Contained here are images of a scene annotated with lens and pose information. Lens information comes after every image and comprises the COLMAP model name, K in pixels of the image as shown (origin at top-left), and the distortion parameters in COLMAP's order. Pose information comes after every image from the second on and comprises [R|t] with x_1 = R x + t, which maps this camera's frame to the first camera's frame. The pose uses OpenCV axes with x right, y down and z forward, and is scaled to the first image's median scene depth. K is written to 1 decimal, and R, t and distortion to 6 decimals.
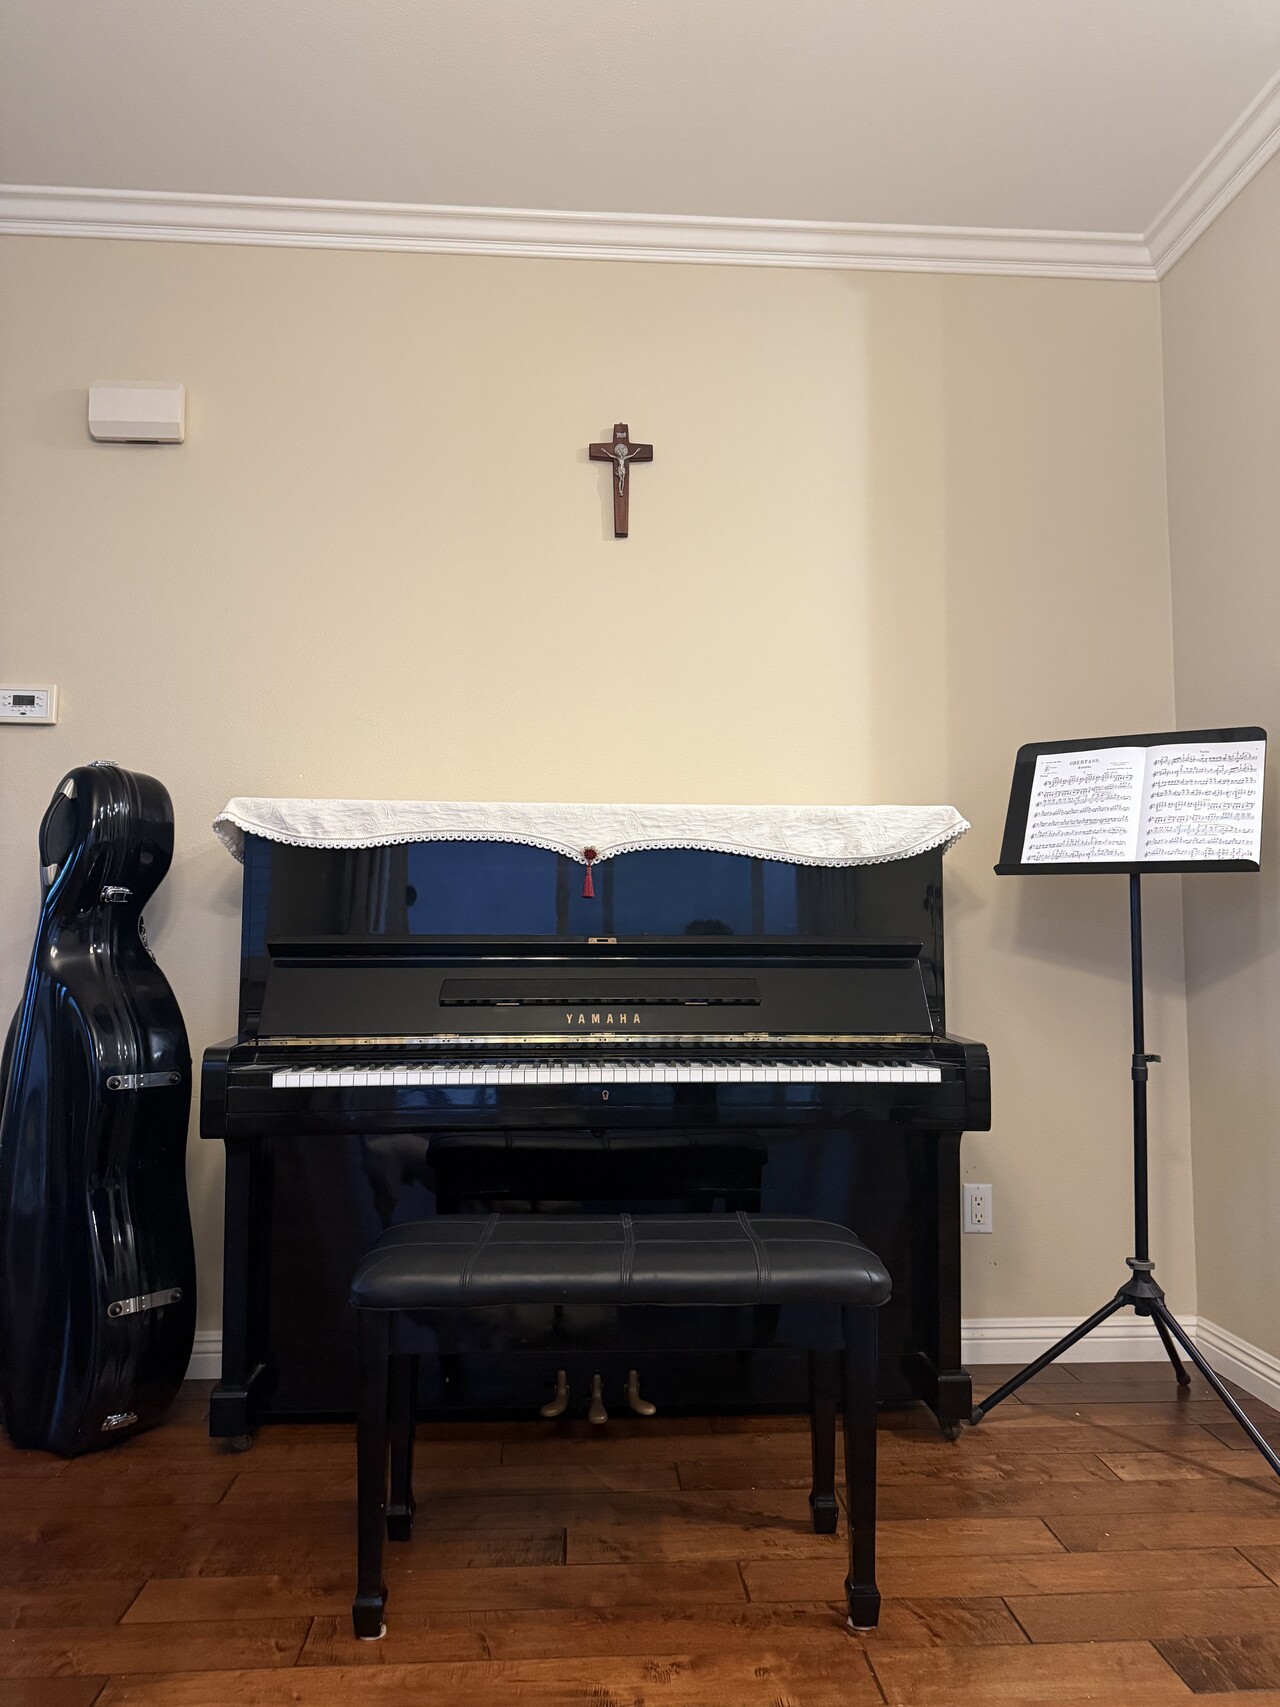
lens RADIAL K [[1191.0, 0, 643.4], [0, 1191.0, 858.7], [0, 0, 1]] dist [0.104056, -0.140452]
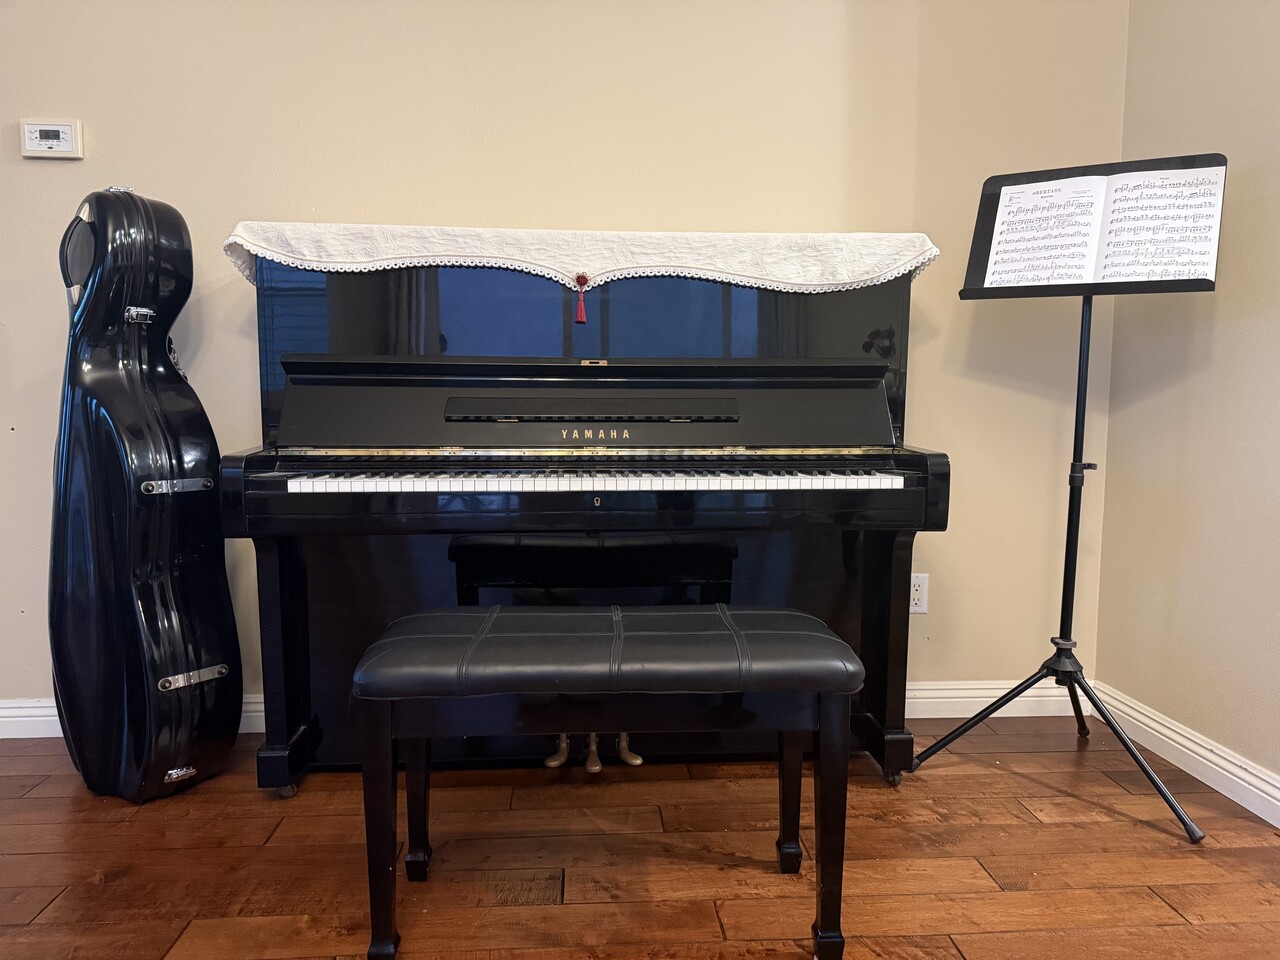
lens RADIAL K [[900.3, 0, 633.4], [0, 900.3, 480.6], [0, 0, 1]] dist [-0.004340, -0.005783]
pose [[1.000000, -0.000181, -0.000210, 0.001570], [0.000214, 0.985482, 0.169781, 0.038623], [0.000176, -0.169781, 0.985482, 0.189111]]
